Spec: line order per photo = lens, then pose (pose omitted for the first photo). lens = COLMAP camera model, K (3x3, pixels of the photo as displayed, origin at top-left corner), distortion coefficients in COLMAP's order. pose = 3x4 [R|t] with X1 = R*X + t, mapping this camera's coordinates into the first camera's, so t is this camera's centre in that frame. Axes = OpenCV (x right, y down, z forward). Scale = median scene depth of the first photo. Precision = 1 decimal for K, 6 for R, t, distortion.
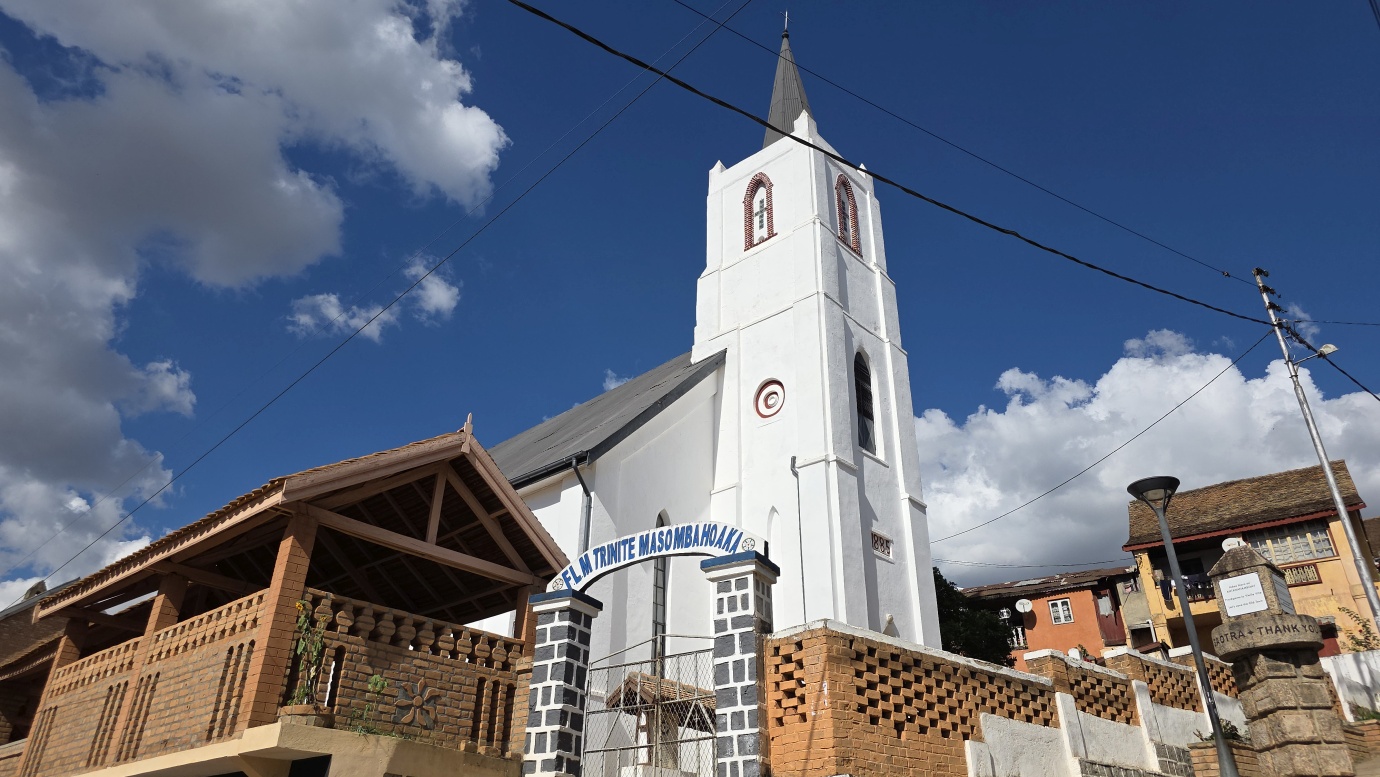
lens RADIAL K [[948.0, 0, 690.0], [0, 948.0, 388.5], [0, 0, 1]] dist [0.131557, -0.112624]
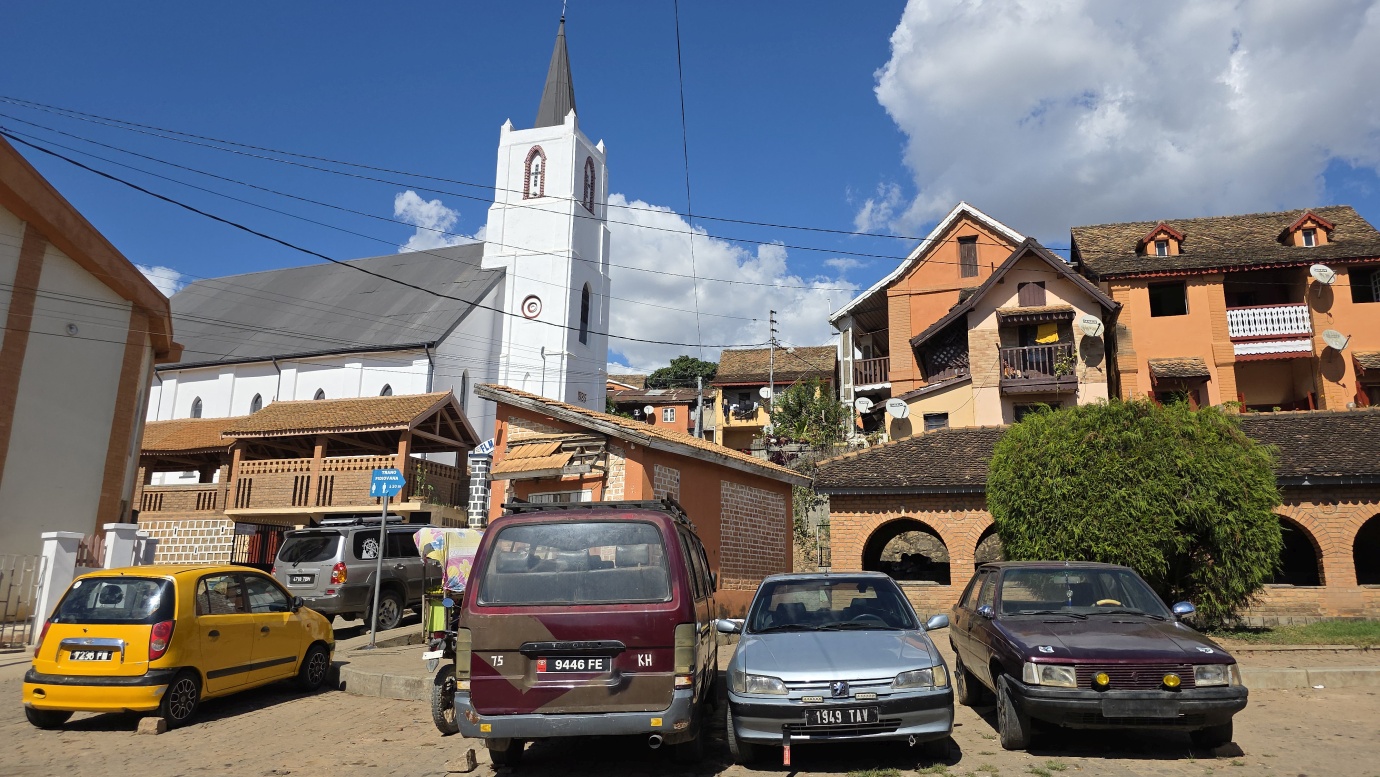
lens RADIAL K [[948.0, 0, 690.0], [0, 948.0, 388.5], [0, 0, 1]] dist [0.131557, -0.112624]
pose [[0.927667, 0.093950, 0.361397, -0.228587], [-0.190403, 0.951571, 0.241370, -0.282353], [-0.321218, -0.292722, 0.900629, -0.601548]]
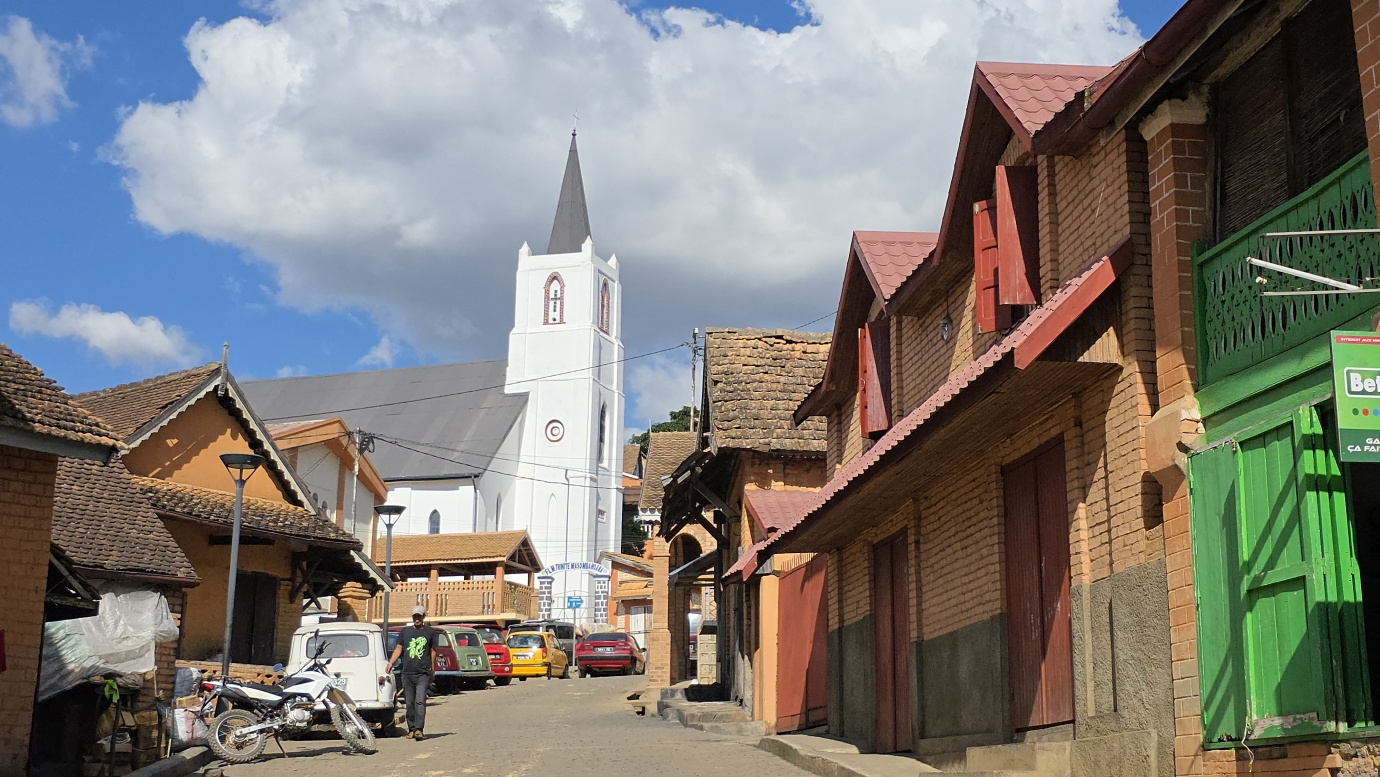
lens RADIAL K [[1832.6, 0, 690.0], [0, 1832.6, 388.5], [0, 0, 1]] dist [0.077353, -0.004773]
pose [[0.927199, 0.095152, 0.362282, -0.847126], [-0.189394, 0.953543, 0.234277, -0.832478], [-0.323159, -0.285835, 0.902146, -1.977571]]
